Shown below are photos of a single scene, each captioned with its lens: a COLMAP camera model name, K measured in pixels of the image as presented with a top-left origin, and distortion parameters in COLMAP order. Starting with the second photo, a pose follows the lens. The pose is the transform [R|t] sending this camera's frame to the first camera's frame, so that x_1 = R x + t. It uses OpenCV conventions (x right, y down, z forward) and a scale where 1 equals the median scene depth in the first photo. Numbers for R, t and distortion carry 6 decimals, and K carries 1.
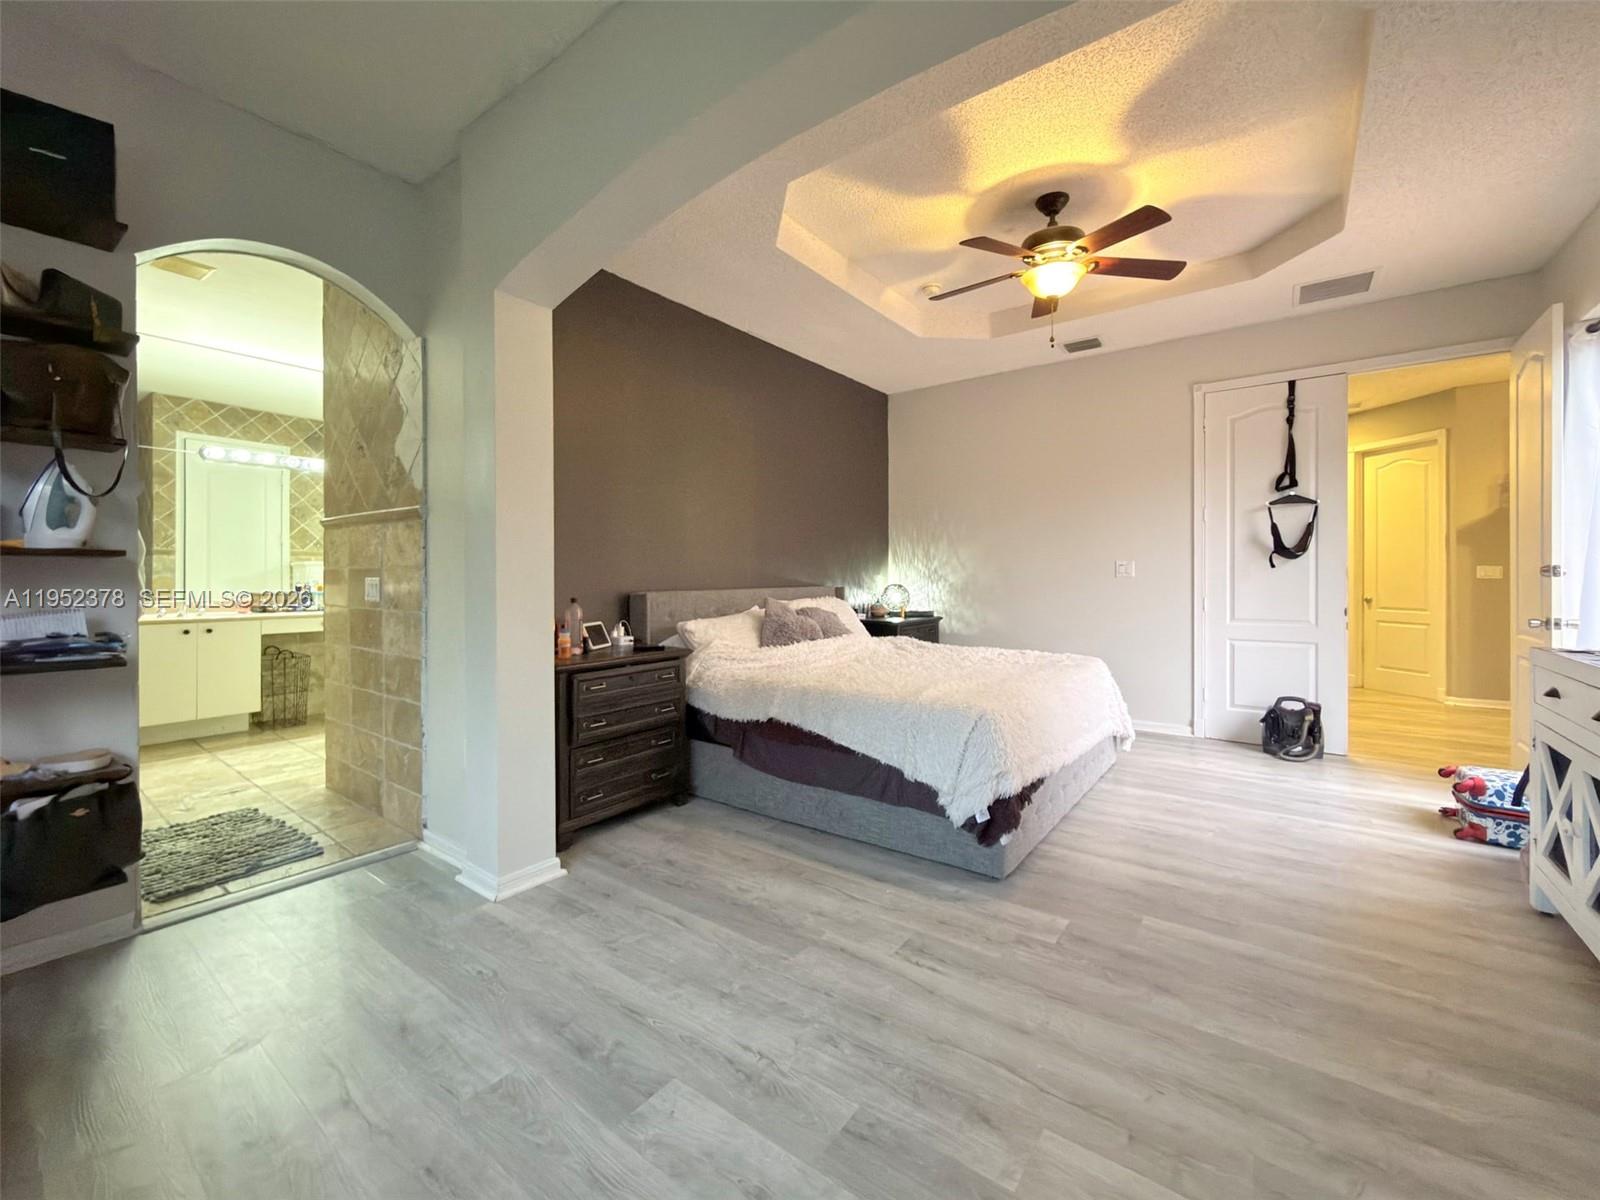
lens RADIAL K [[653.3, 0, 789.9], [0, 653.3, 585.0], [0, 0, 1]] dist [-0.001377, -0.000565]
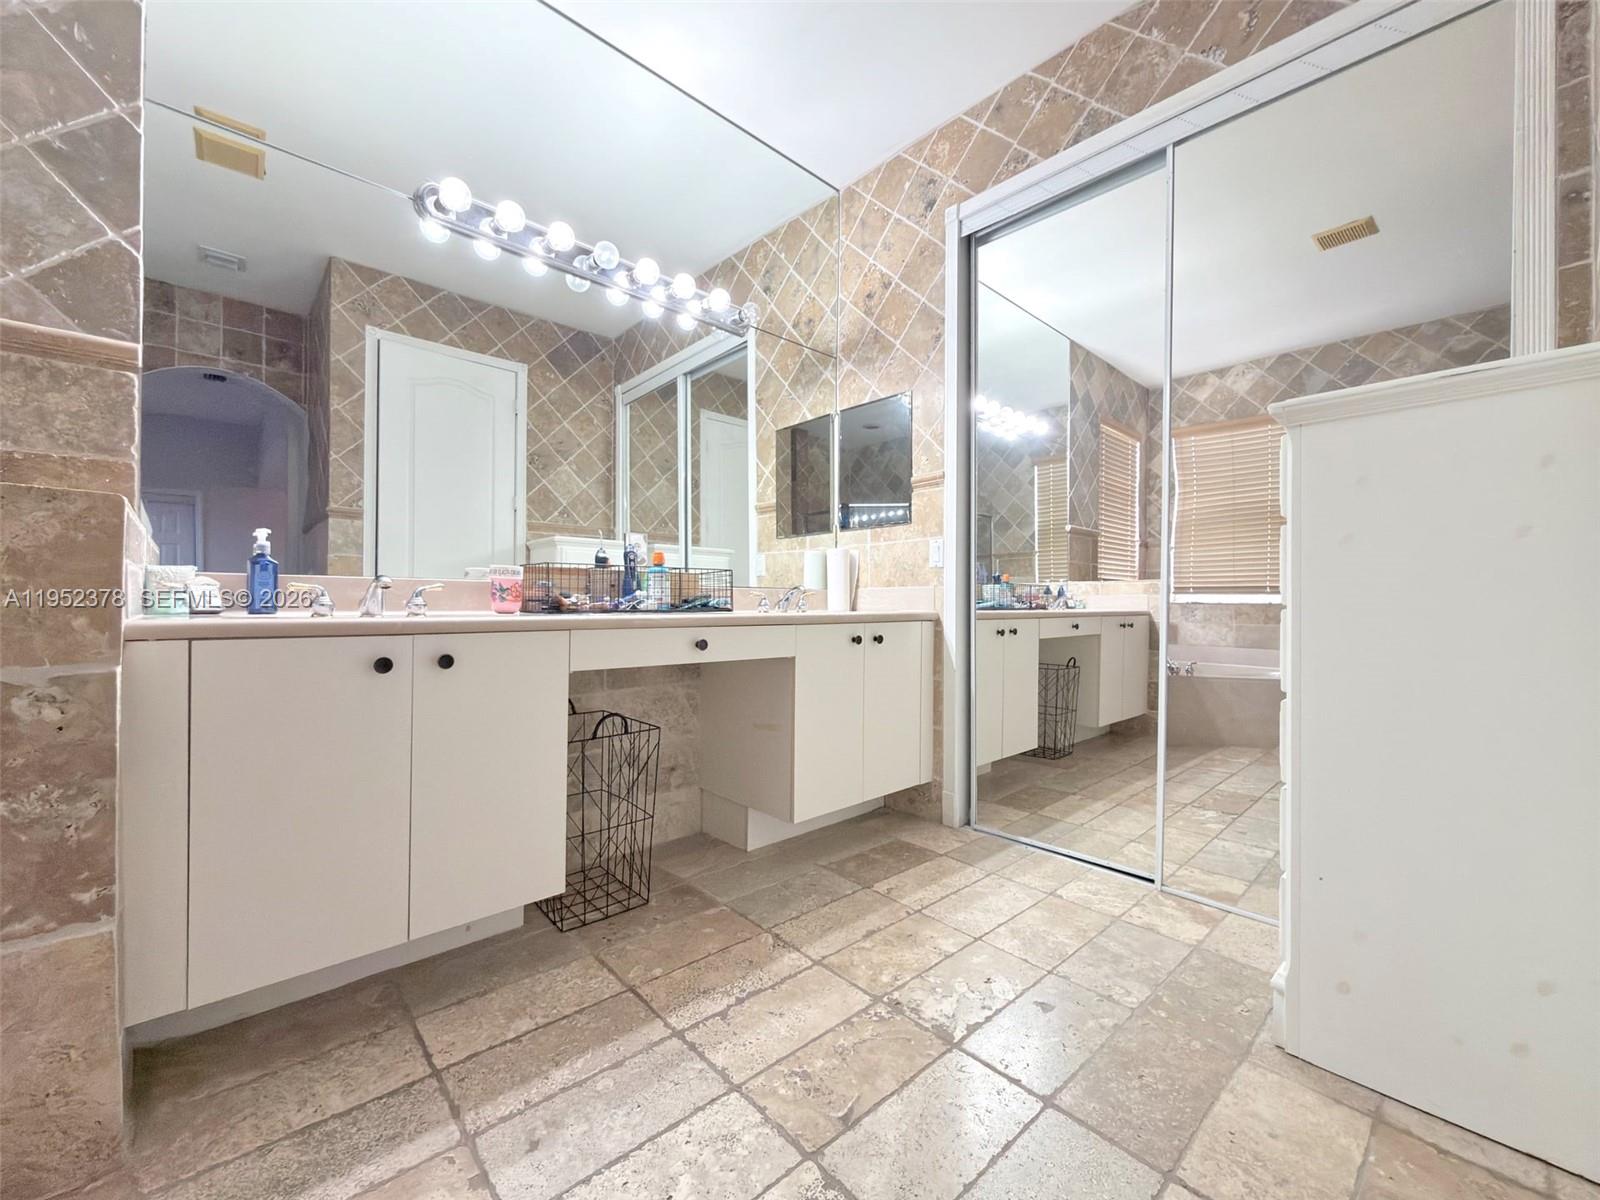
lens RADIAL K [[653.3, 0, 805.8], [0, 653.3, 607.3], [0, 0, 1]] dist [-0.001377, -0.000565]
pose [[0.986332, 0.008359, -0.164557, -0.450958], [-0.008159, 0.999965, 0.001893, 0.027965], [0.164567, -0.000524, 0.986366, 0.484665]]
